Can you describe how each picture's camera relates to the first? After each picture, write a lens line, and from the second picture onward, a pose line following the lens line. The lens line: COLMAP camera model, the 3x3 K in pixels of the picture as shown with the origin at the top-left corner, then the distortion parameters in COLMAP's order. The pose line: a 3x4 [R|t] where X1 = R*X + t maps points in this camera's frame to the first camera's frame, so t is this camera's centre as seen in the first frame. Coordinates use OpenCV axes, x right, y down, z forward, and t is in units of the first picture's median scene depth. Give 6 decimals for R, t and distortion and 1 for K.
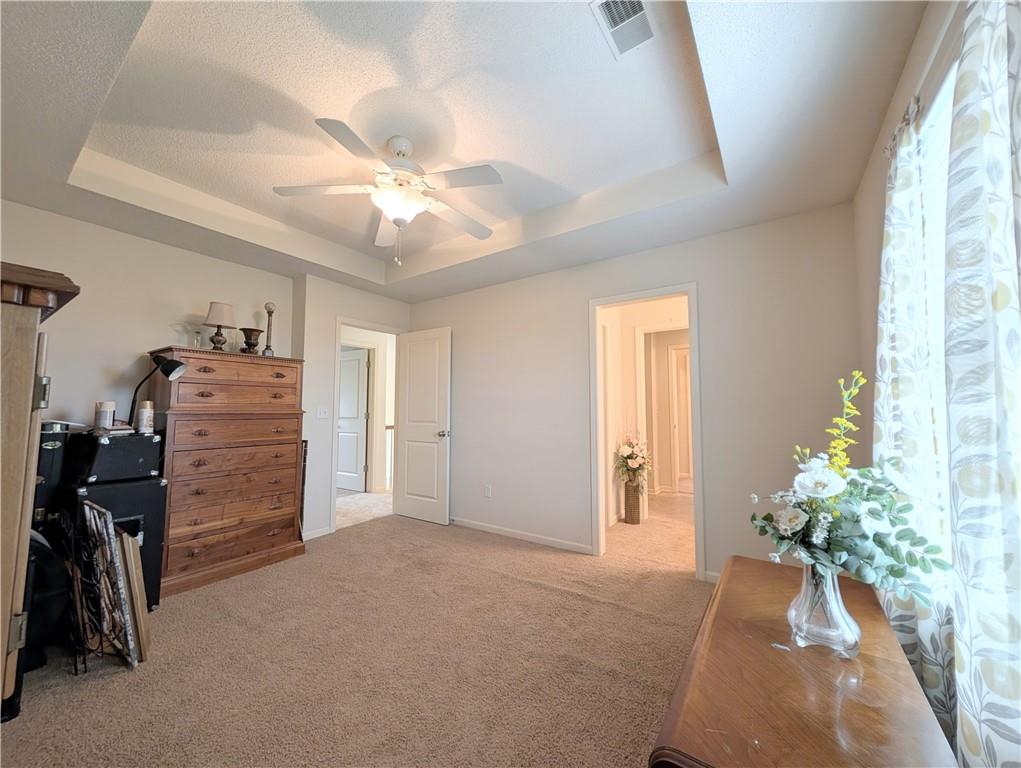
lens RADIAL K [[387.8, 0, 511.7], [0, 387.8, 383.0], [0, 0, 1]] dist [0.001411, 0.000244]
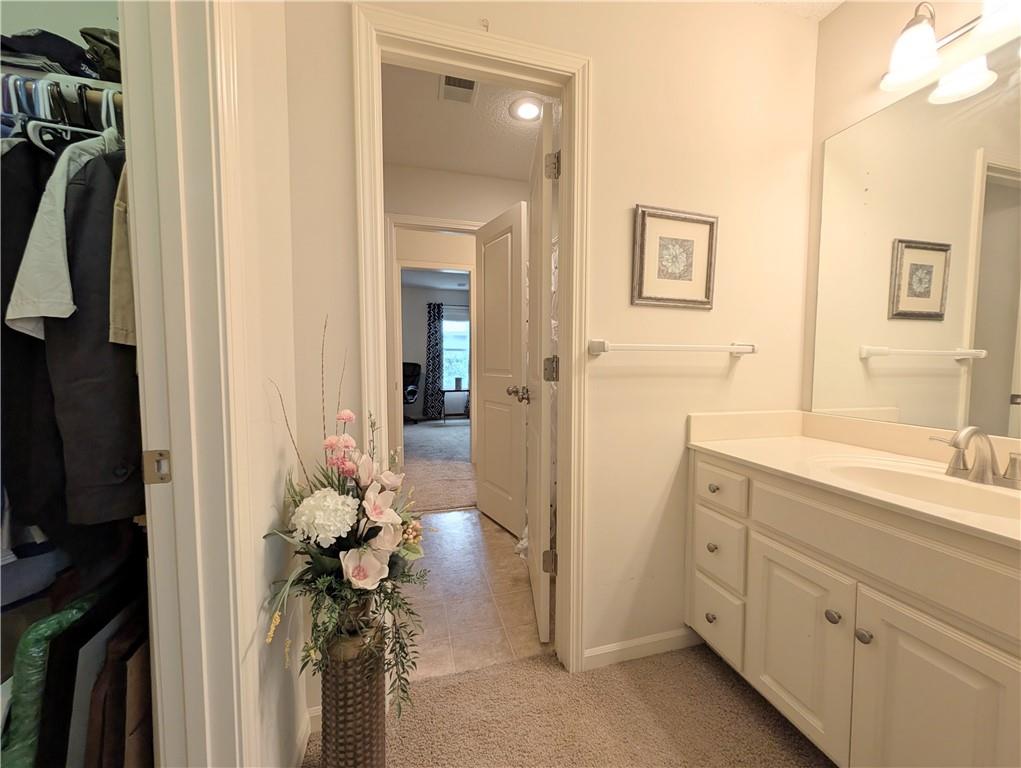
lens RADIAL K [[387.8, 0, 509.9], [0, 387.8, 379.4], [0, 0, 1]] dist [0.001411, 0.000244]
pose [[0.636598, -0.049847, 0.769583, 0.192490], [-0.059173, 0.991810, 0.113188, 0.063624], [-0.768922, -0.117594, 0.628434, 0.790876]]
